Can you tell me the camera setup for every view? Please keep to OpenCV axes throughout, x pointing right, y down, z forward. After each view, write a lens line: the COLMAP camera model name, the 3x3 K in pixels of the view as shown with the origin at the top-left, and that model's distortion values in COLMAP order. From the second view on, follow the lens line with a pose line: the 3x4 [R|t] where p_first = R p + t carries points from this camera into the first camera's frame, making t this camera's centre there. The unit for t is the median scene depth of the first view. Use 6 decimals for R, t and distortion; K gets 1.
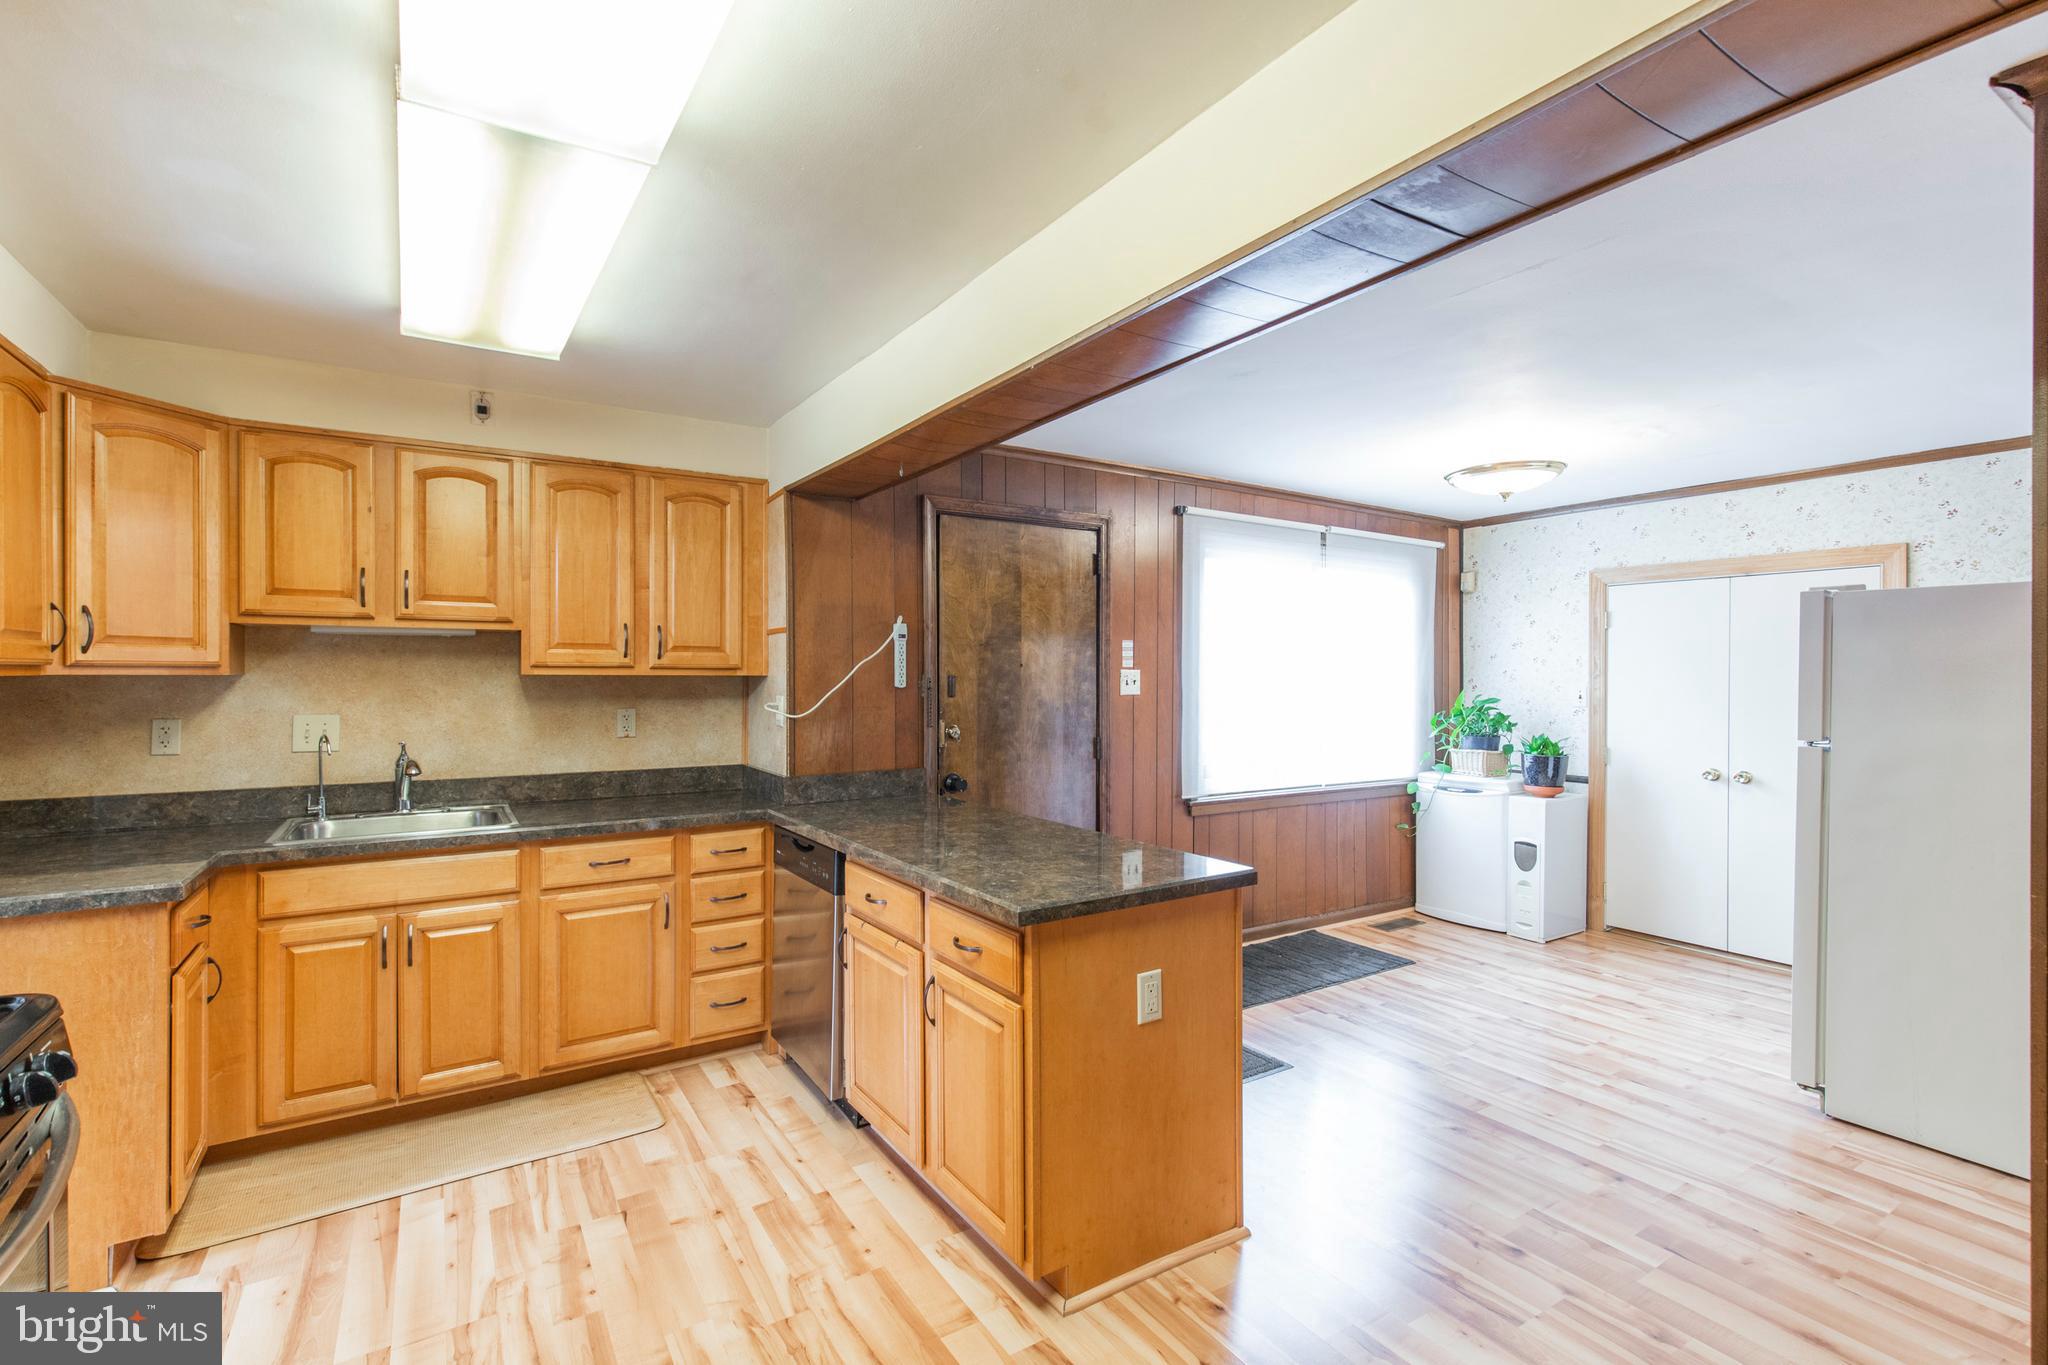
lens RADIAL K [[937.1, 0, 1043.7], [0, 937.1, 679.6], [0, 0, 1]] dist [0.004630, -0.000723]
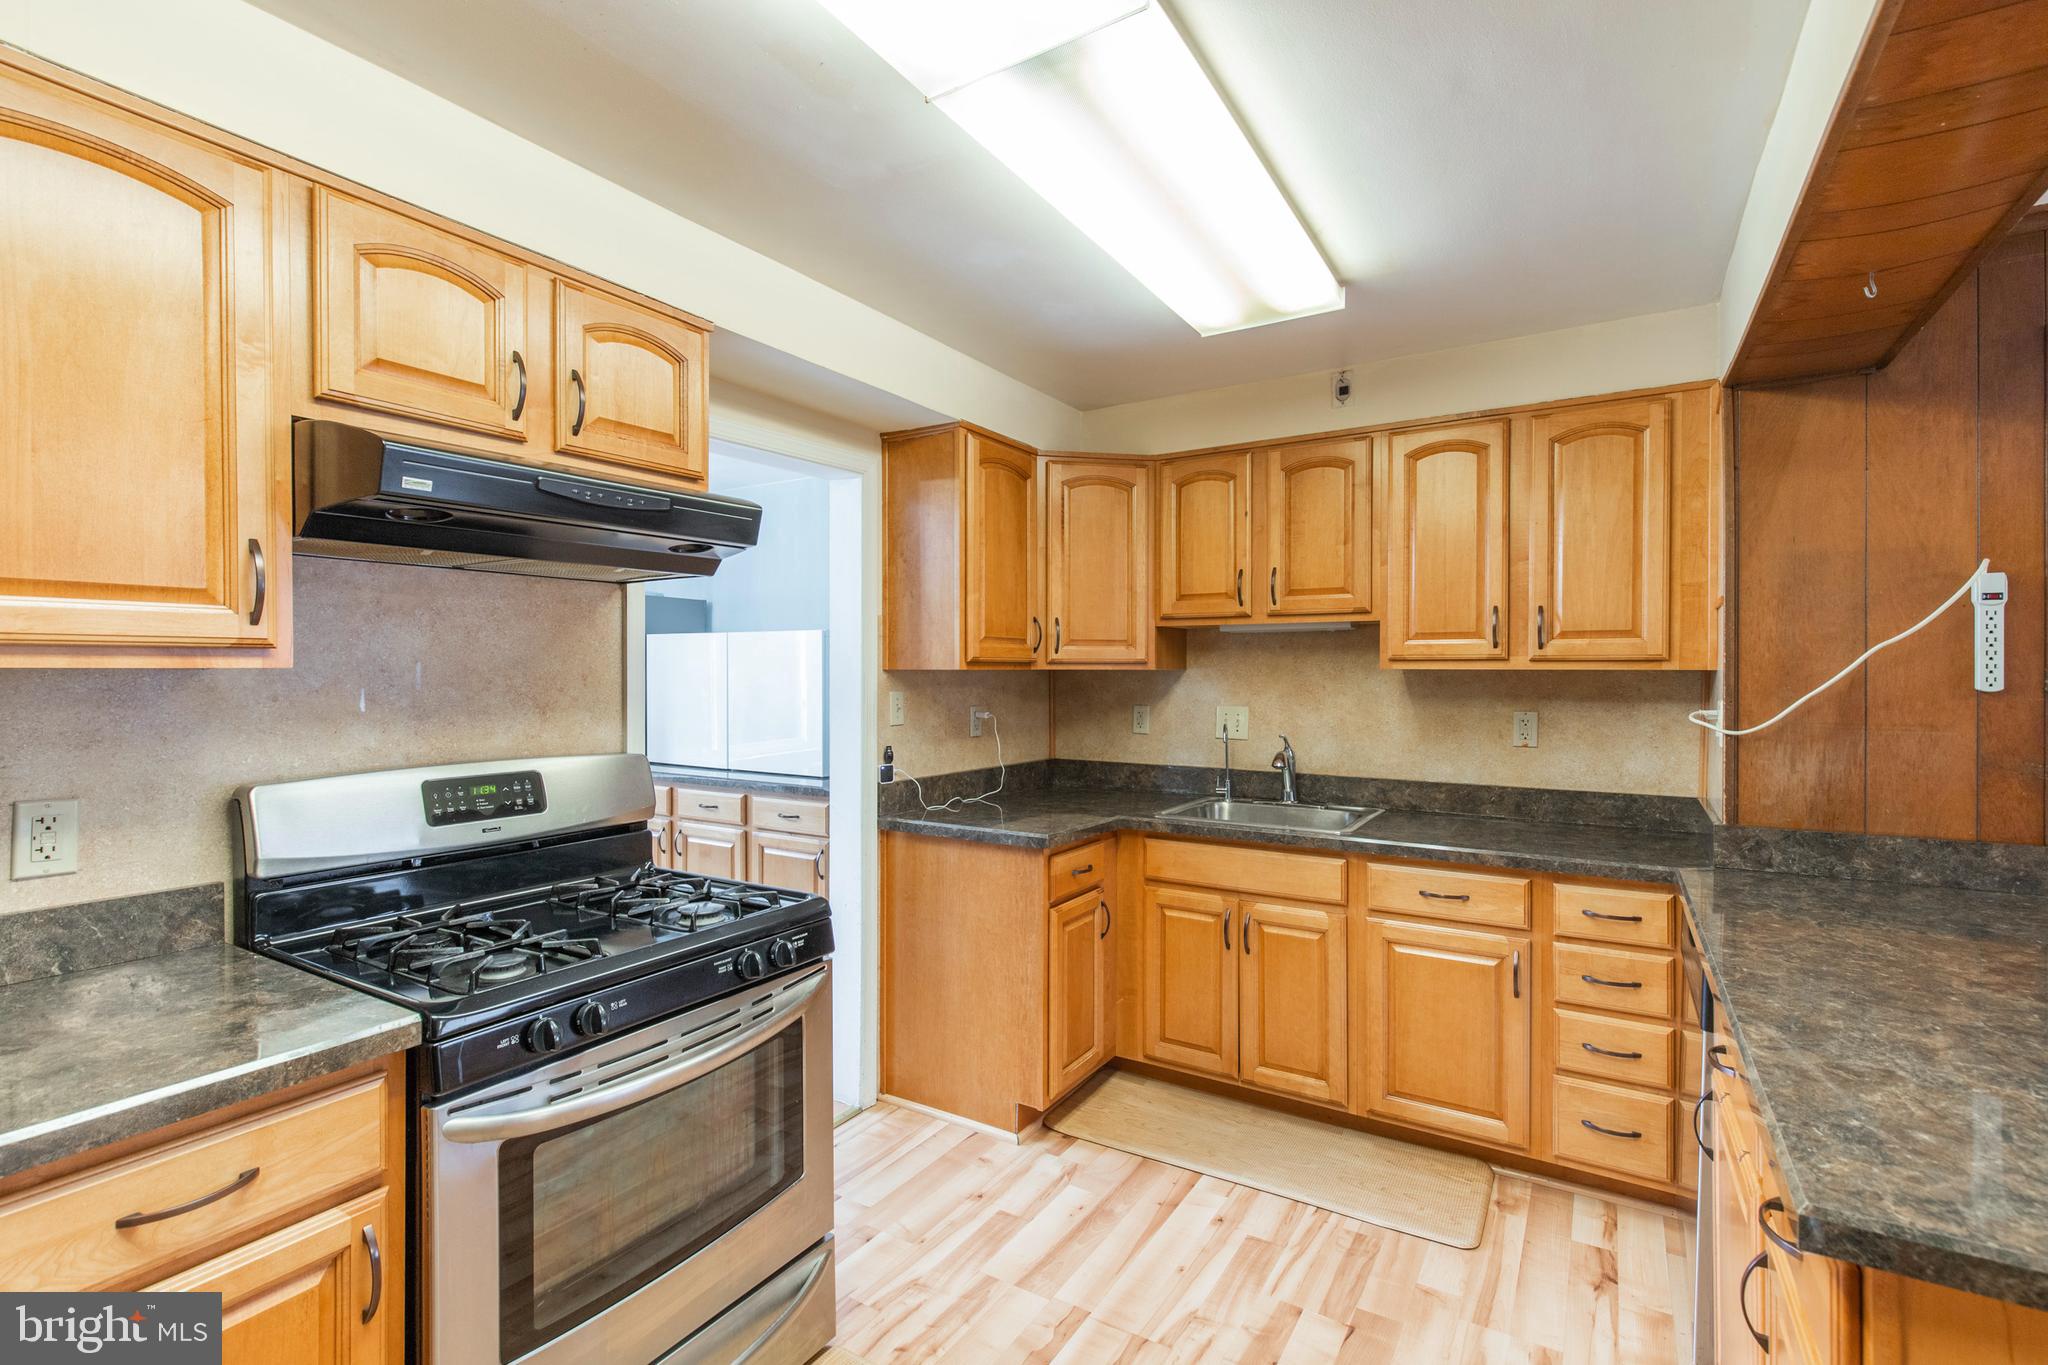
lens RADIAL K [[937.1, 0, 1043.7], [0, 937.1, 679.6], [0, 0, 1]] dist [0.004630, -0.000723]
pose [[0.408151, 0.005299, -0.912899, 0.146341], [-0.005840, 0.999978, 0.003193, 0.003842], [0.912896, 0.004028, 0.408173, 0.337285]]
